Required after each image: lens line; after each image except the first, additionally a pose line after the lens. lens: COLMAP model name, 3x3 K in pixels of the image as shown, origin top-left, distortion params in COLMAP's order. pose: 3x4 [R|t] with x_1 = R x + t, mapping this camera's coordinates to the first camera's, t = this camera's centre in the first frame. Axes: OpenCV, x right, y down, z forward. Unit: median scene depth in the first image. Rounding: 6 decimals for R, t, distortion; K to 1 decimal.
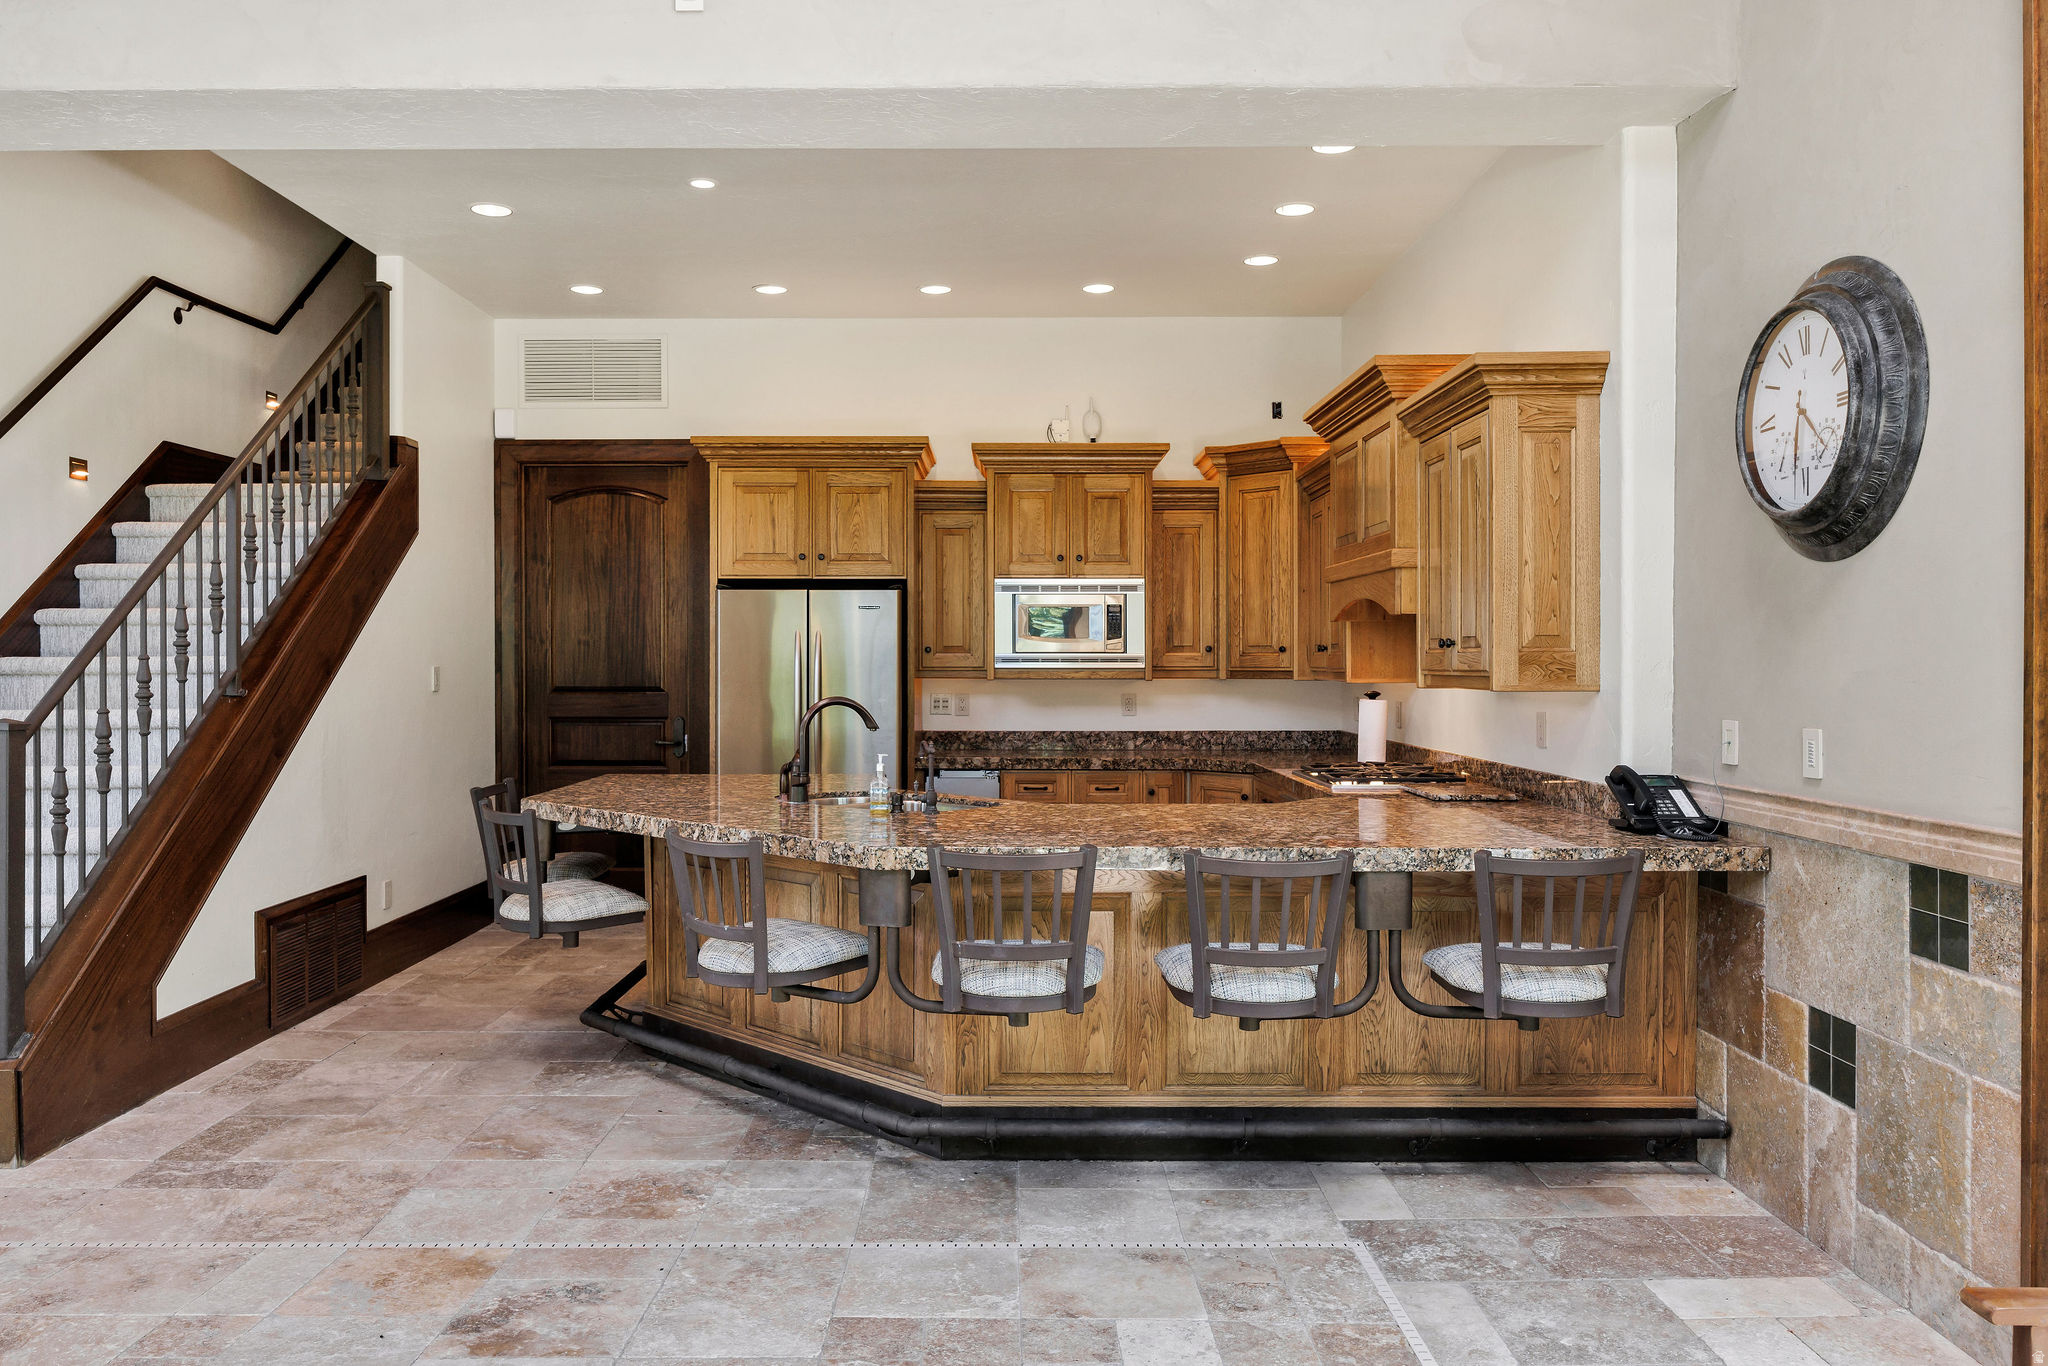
lens RADIAL K [[1466.5, 0, 1024.0], [0, 1466.5, 683.0], [0, 0, 1]] dist [0.000590, -0.000028]
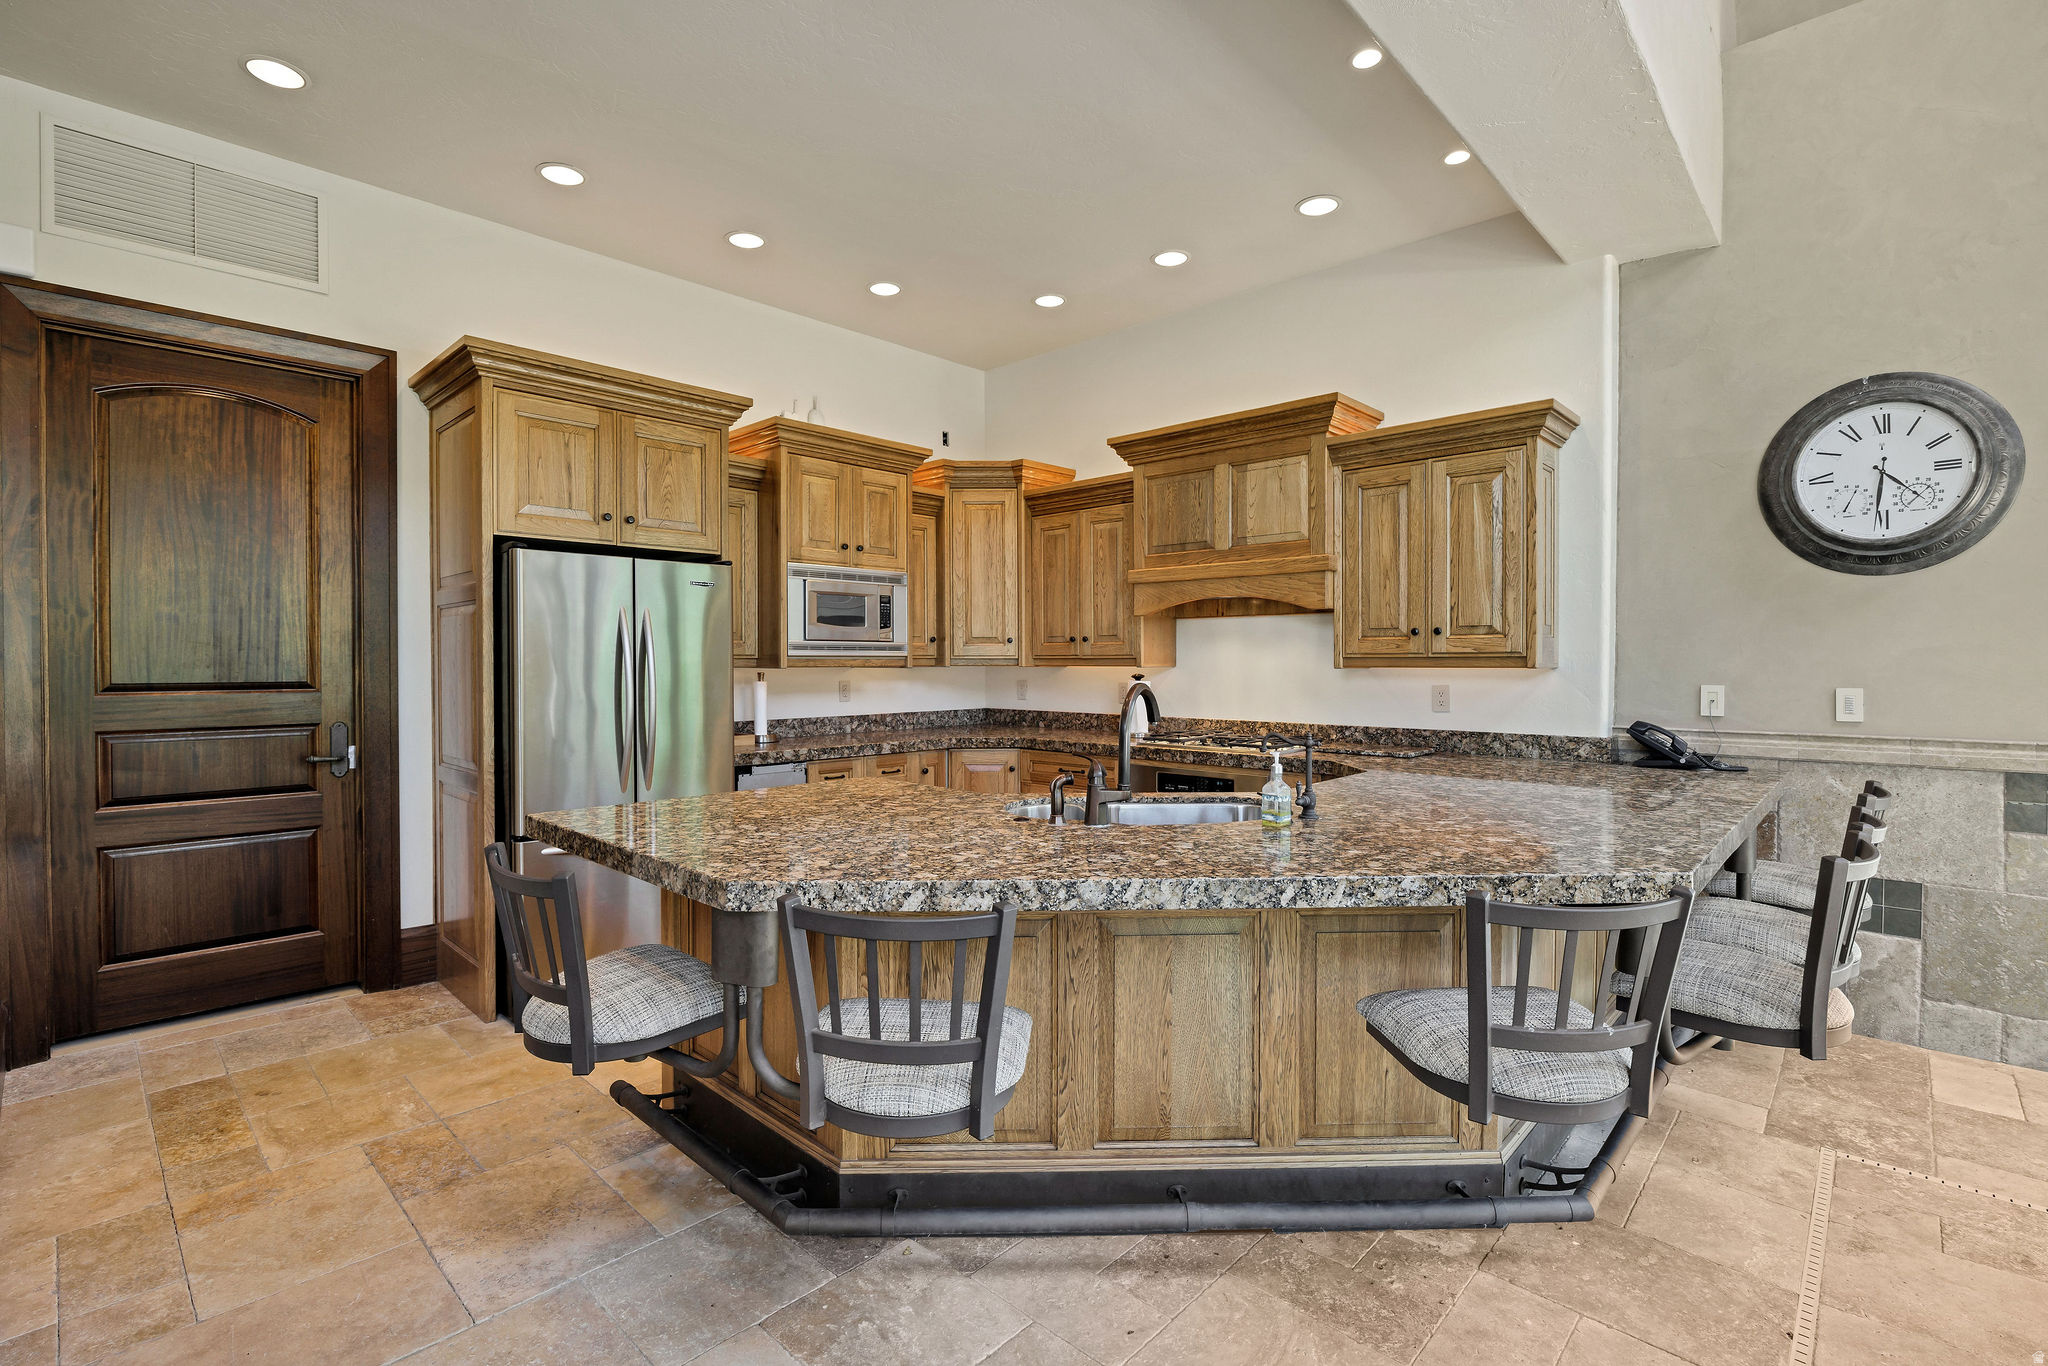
lens RADIAL K [[939.4, 0, 1022.4], [0, 939.4, 675.5], [0, 0, 1]] dist [-0.015807, 0.000231]
pose [[0.700318, -0.012698, 0.713718, -0.359858], [0.012493, 0.999907, 0.005532, 0.001285], [-0.713721, 0.005043, 0.700412, 0.473083]]
